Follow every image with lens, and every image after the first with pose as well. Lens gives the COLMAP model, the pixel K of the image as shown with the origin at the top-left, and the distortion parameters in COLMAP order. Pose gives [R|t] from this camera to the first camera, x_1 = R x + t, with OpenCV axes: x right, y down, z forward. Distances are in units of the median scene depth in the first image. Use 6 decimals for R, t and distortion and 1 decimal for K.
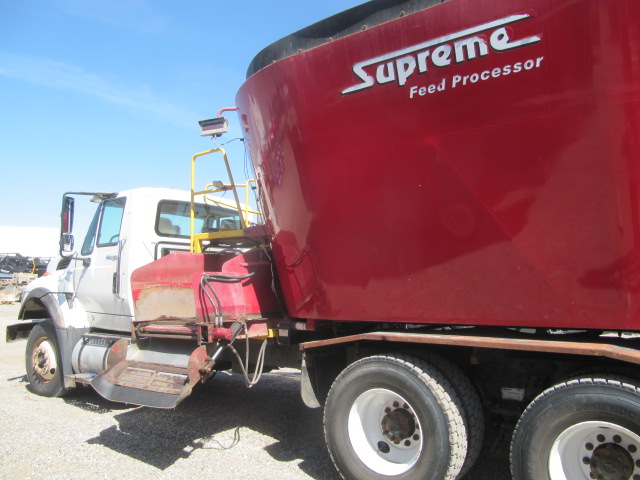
lens RADIAL K [[526.3, 0, 321.8], [0, 526.3, 238.5], [0, 0, 1]] dist [-0.069101, 0.038005]
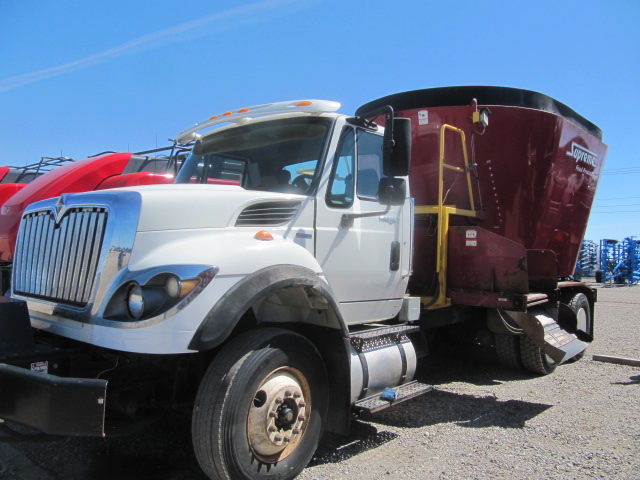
lens RADIAL K [[526.3, 0, 321.8], [0, 526.3, 236.0], [0, 0, 1]] dist [-0.069101, 0.038005]
pose [[0.083879, 0.031709, 0.995971, -1.907286], [-0.108581, 0.993833, -0.022496, 0.144104], [-0.990542, -0.106257, 0.086805, 1.749787]]
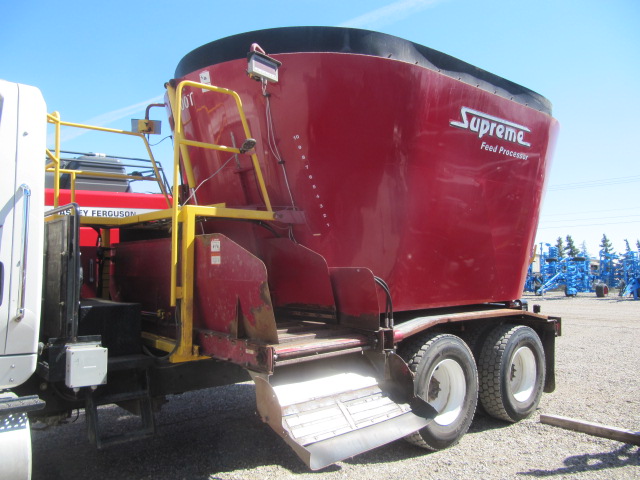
lens RADIAL K [[526.3, 0, 317.7], [0, 526.3, 238.6], [0, 0, 1]] dist [-0.069101, 0.038005]
pose [[0.221097, 0.059990, 0.973405, -1.270603], [-0.082710, 0.995664, -0.042575, 0.071608], [-0.971738, -0.071097, 0.225100, 1.068811]]
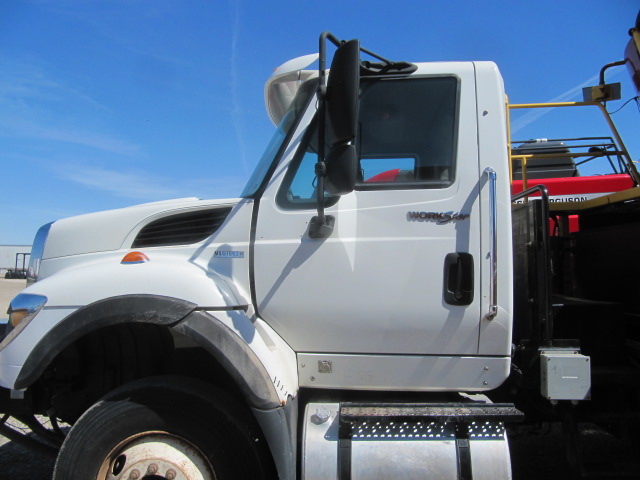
lens RADIAL K [[526.3, 0, 317.7], [0, 526.3, 236.1], [0, 0, 1]] dist [-0.069101, 0.038005]
pose [[0.845602, 0.025989, 0.533180, -1.190887], [-0.039060, 0.999149, 0.013245, 0.085799], [-0.532382, -0.032026, 0.845898, 1.196415]]
